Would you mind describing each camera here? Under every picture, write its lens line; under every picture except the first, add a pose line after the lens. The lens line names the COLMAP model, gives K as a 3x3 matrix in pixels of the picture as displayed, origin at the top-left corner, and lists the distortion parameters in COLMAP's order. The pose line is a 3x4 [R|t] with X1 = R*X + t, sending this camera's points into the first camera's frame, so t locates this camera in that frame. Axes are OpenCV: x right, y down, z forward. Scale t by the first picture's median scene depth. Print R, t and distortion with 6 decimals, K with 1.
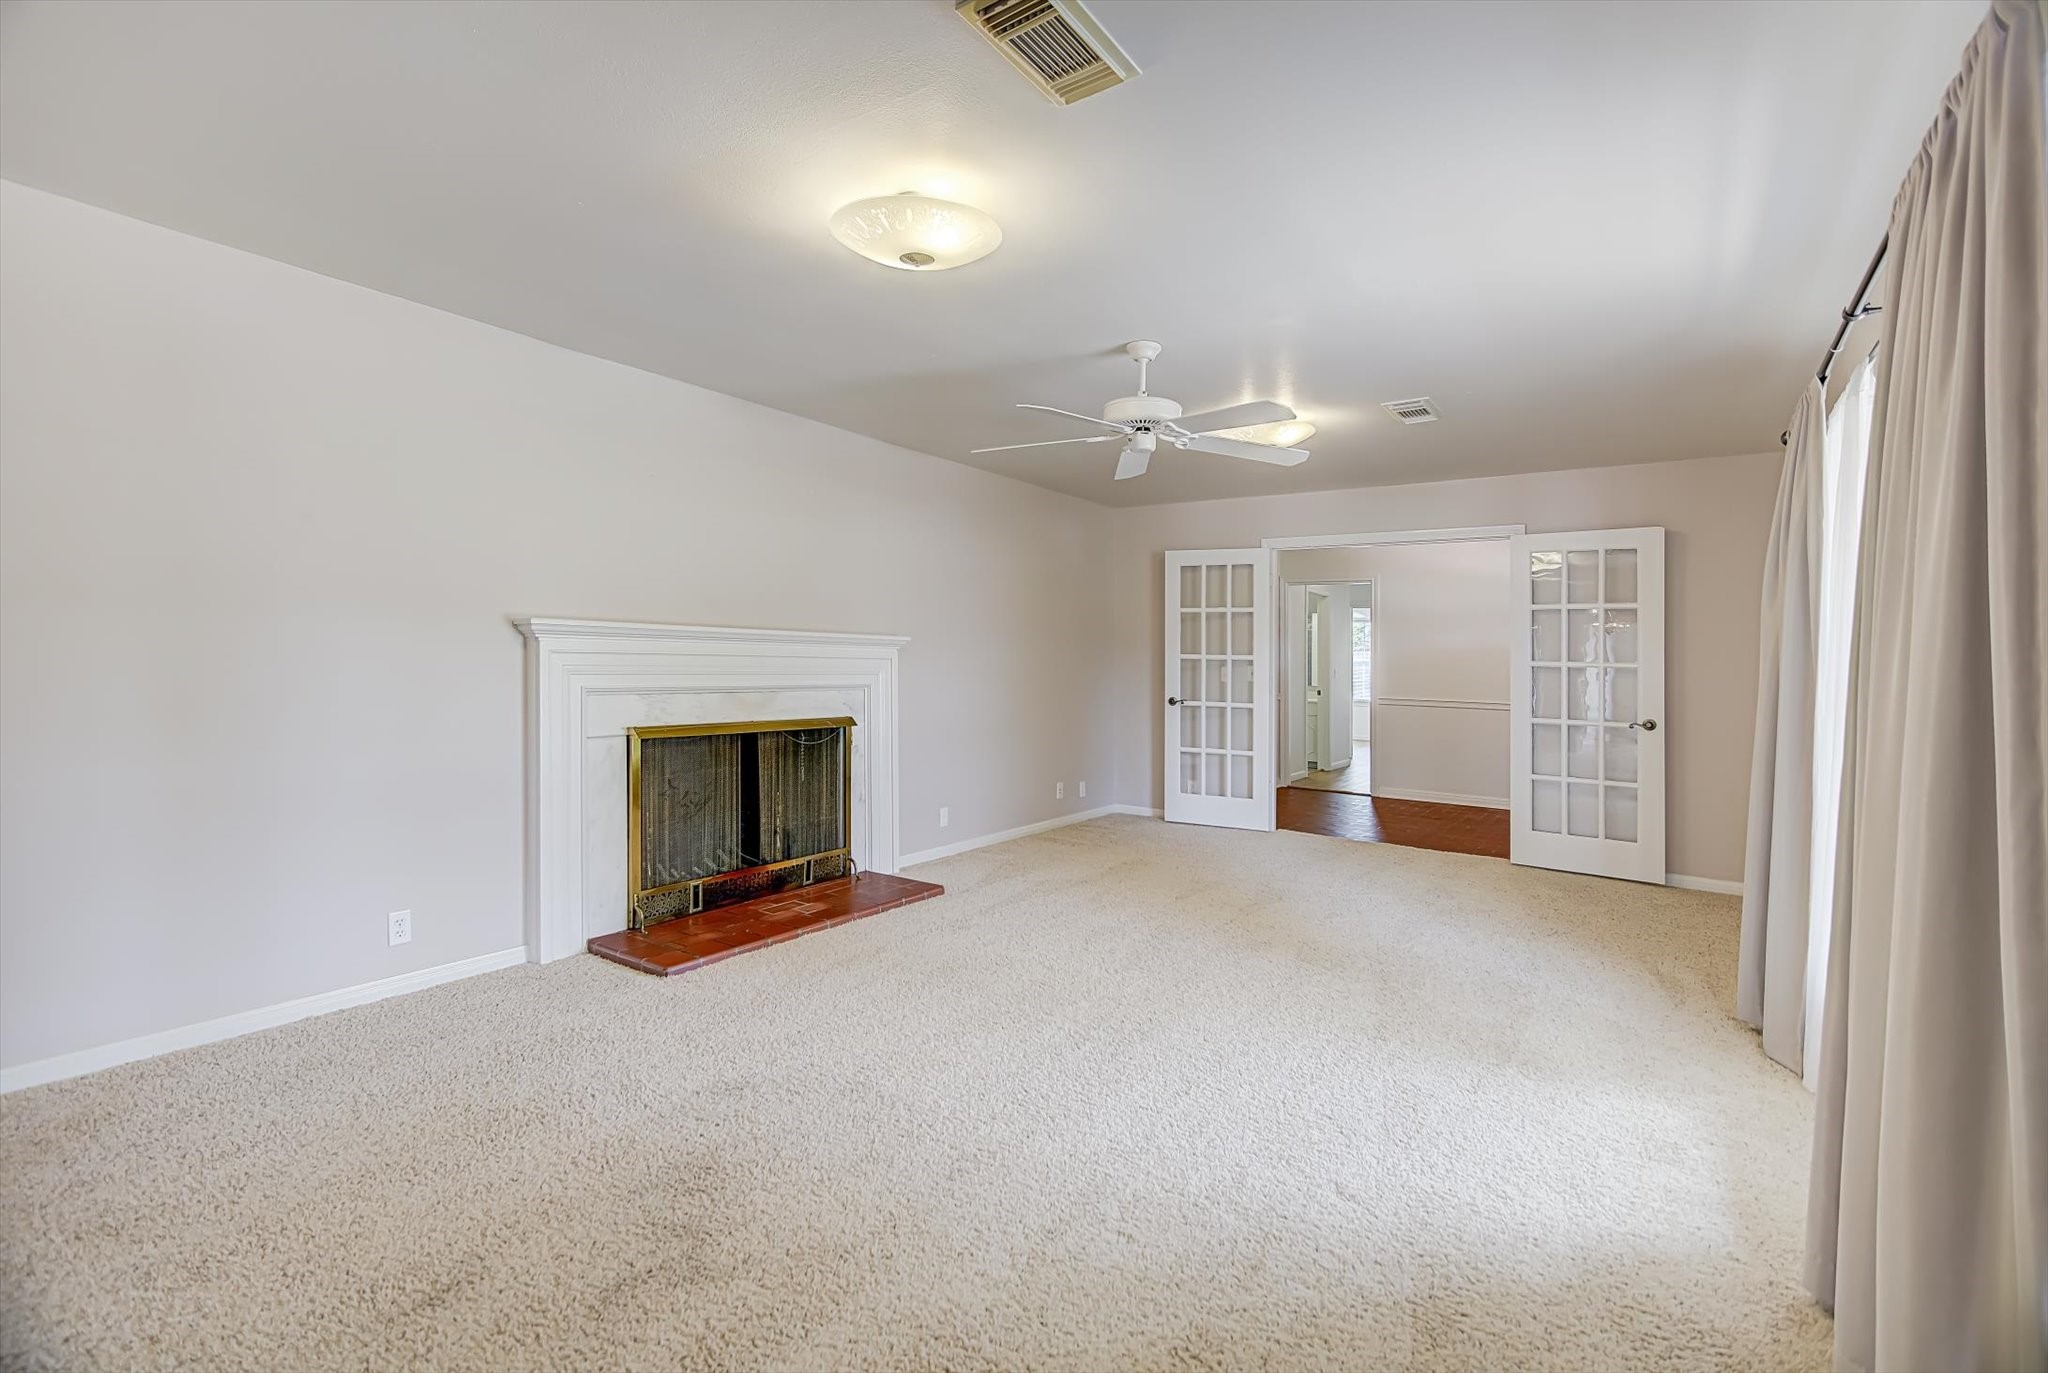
lens RADIAL K [[907.5, 0, 1020.7], [0, 907.5, 690.6], [0, 0, 1]] dist [0.004336, -0.000997]
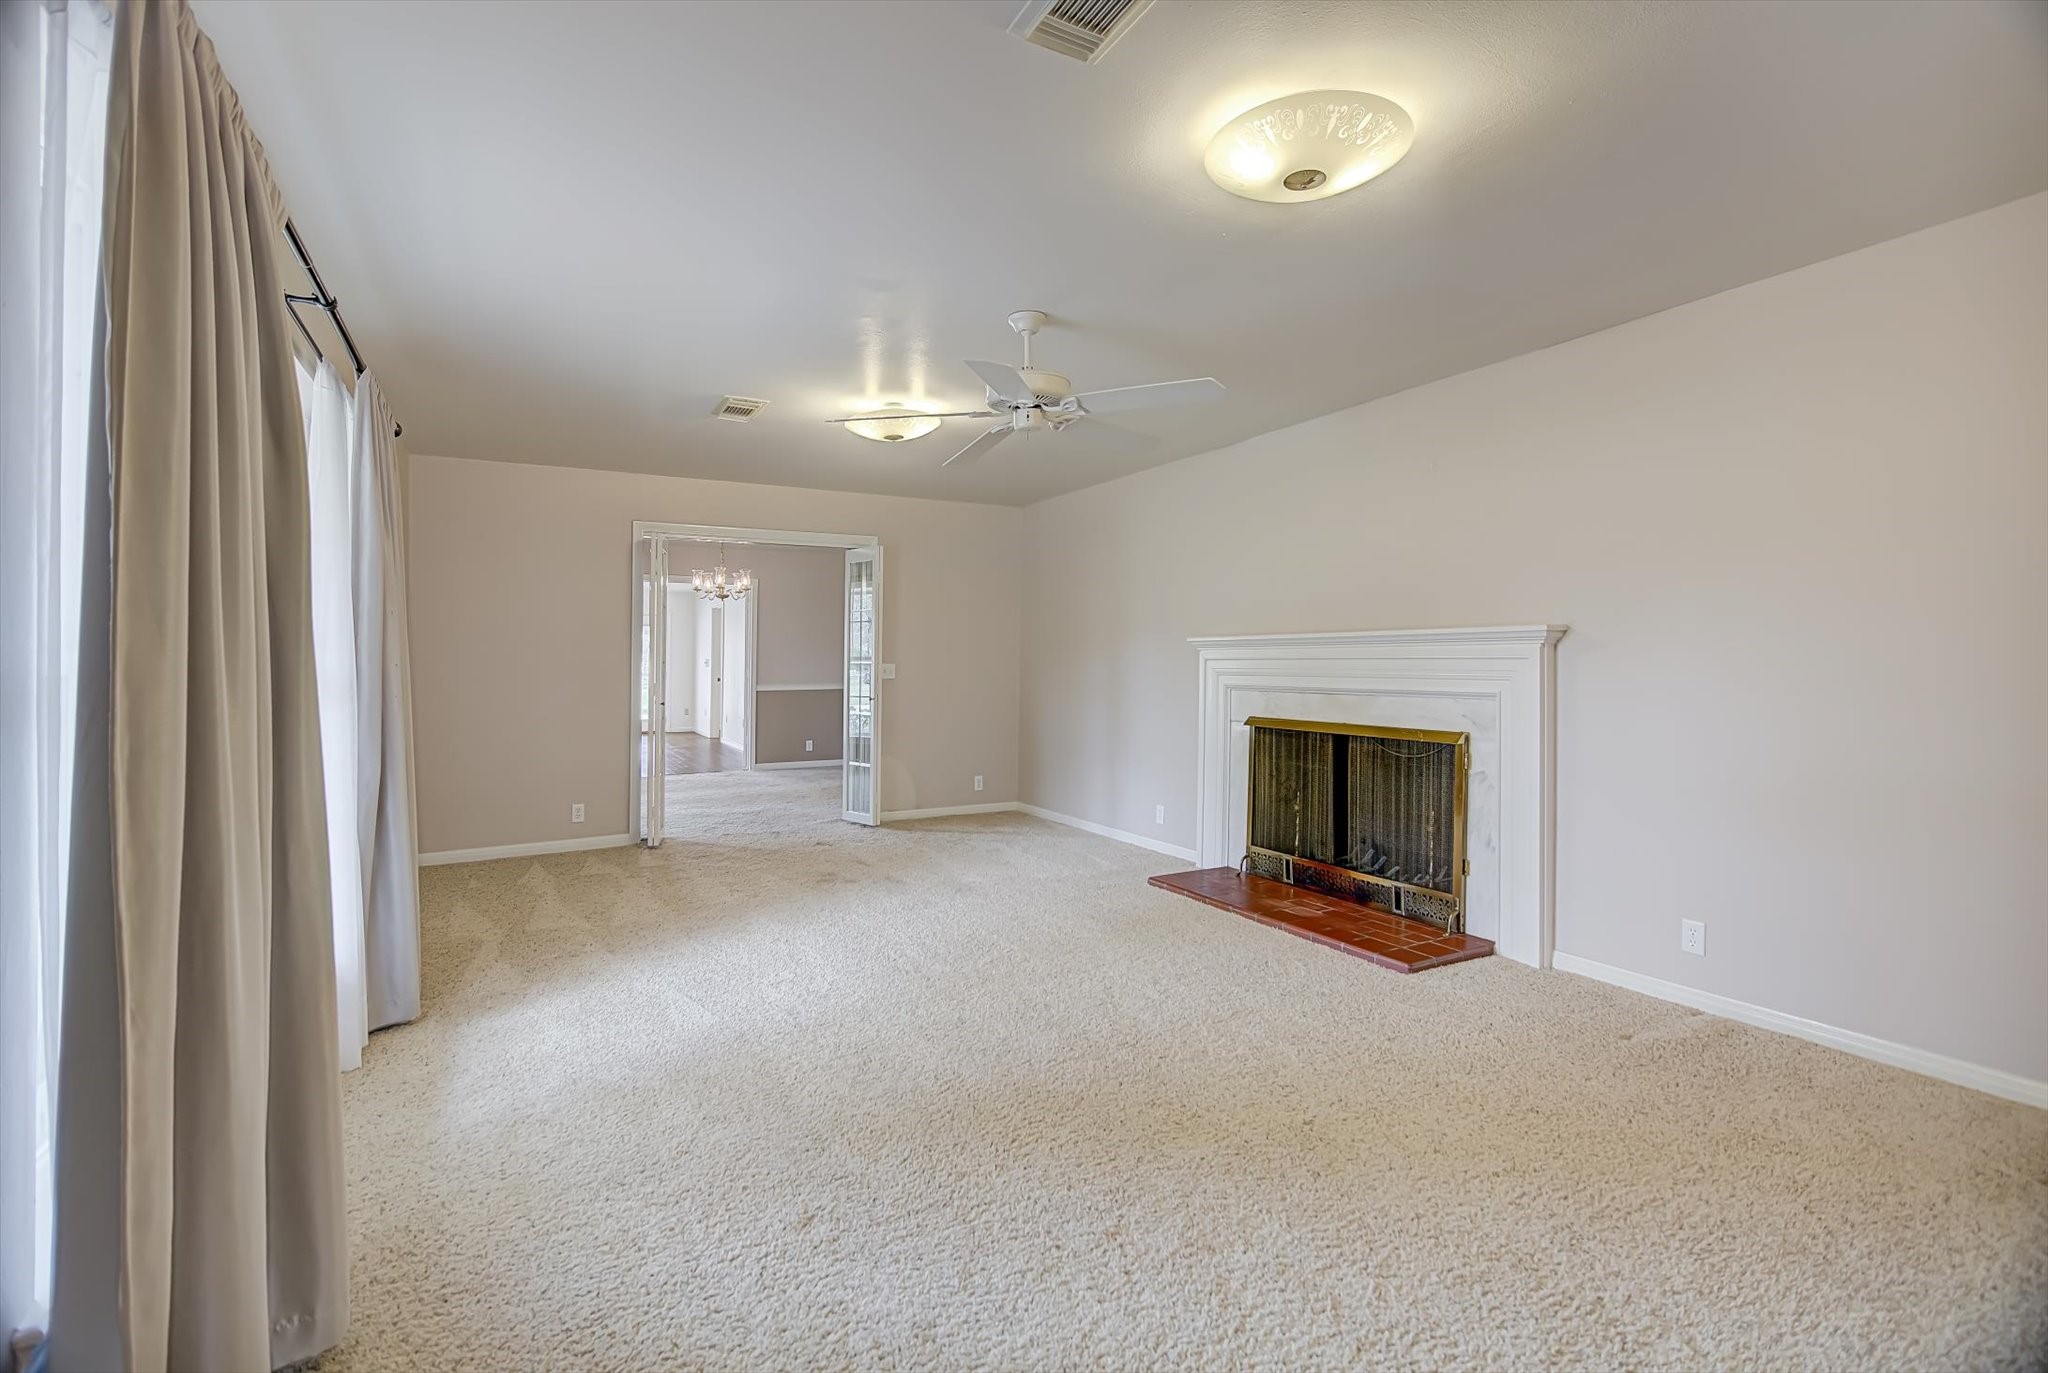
lens RADIAL K [[907.5, 0, 1019.8], [0, 907.5, 680.2], [0, 0, 1]] dist [0.004336, -0.000997]
pose [[-0.433436, 0.003360, -0.901178, 0.757138], [-0.031444, 0.999328, 0.018849, -0.021575], [0.900636, 0.036507, -0.433039, 1.083715]]
